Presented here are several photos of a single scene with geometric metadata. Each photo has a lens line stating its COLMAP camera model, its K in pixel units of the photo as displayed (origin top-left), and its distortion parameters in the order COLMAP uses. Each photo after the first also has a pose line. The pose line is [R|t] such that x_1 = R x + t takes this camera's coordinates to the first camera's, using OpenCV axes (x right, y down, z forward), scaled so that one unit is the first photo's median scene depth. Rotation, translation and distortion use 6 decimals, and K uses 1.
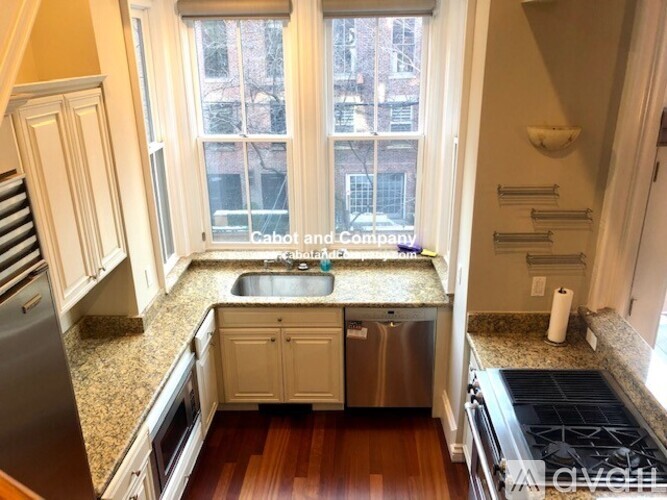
lens RADIAL K [[554.5, 0, 333.5], [0, 554.5, 250.0], [0, 0, 1]] dist [0.056066, -0.005631]
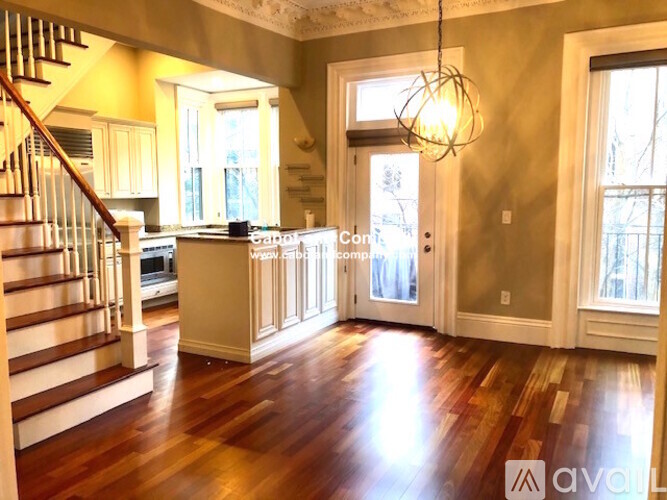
lens RADIAL K [[554.5, 0, 333.5], [0, 554.5, 250.0], [0, 0, 1]] dist [0.056066, -0.005631]
pose [[0.902103, 0.055257, -0.427968, 1.441260], [-0.153877, 0.967761, -0.199401, 0.632520], [0.403153, 0.245735, 0.881523, -0.805726]]
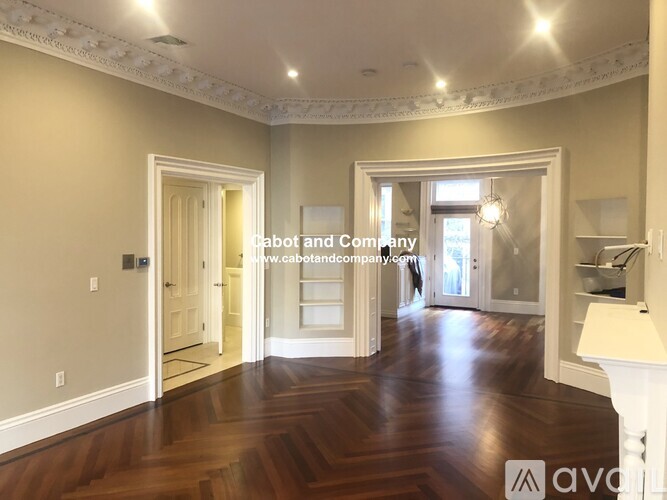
lens RADIAL K [[554.5, 0, 333.5], [0, 554.5, 250.0], [0, 0, 1]] dist [0.056066, -0.005631]
pose [[0.900768, 0.033952, -0.432972, 1.677930], [-0.161409, 0.951702, -0.261171, 1.238488], [0.403193, 0.305140, 0.862743, -2.700197]]
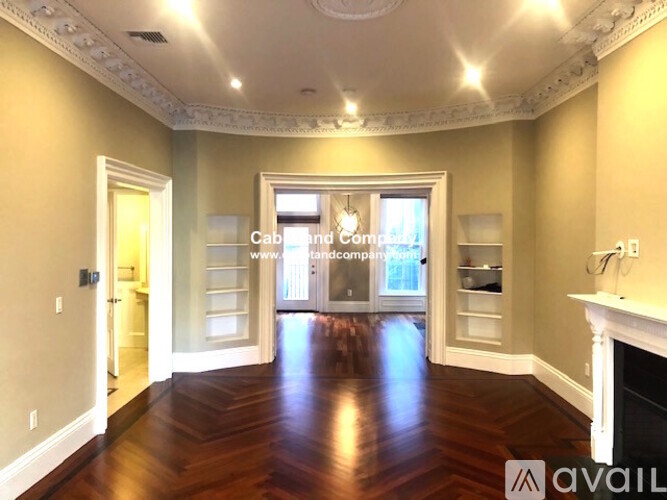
lens RADIAL K [[554.5, 0, 333.5], [0, 554.5, 250.0], [0, 0, 1]] dist [0.056066, -0.005631]
pose [[0.999652, 0.015416, 0.021408, 0.946478], [-0.007937, 0.949647, -0.313221, 1.330825], [-0.025158, 0.312942, 0.949439, -2.956827]]
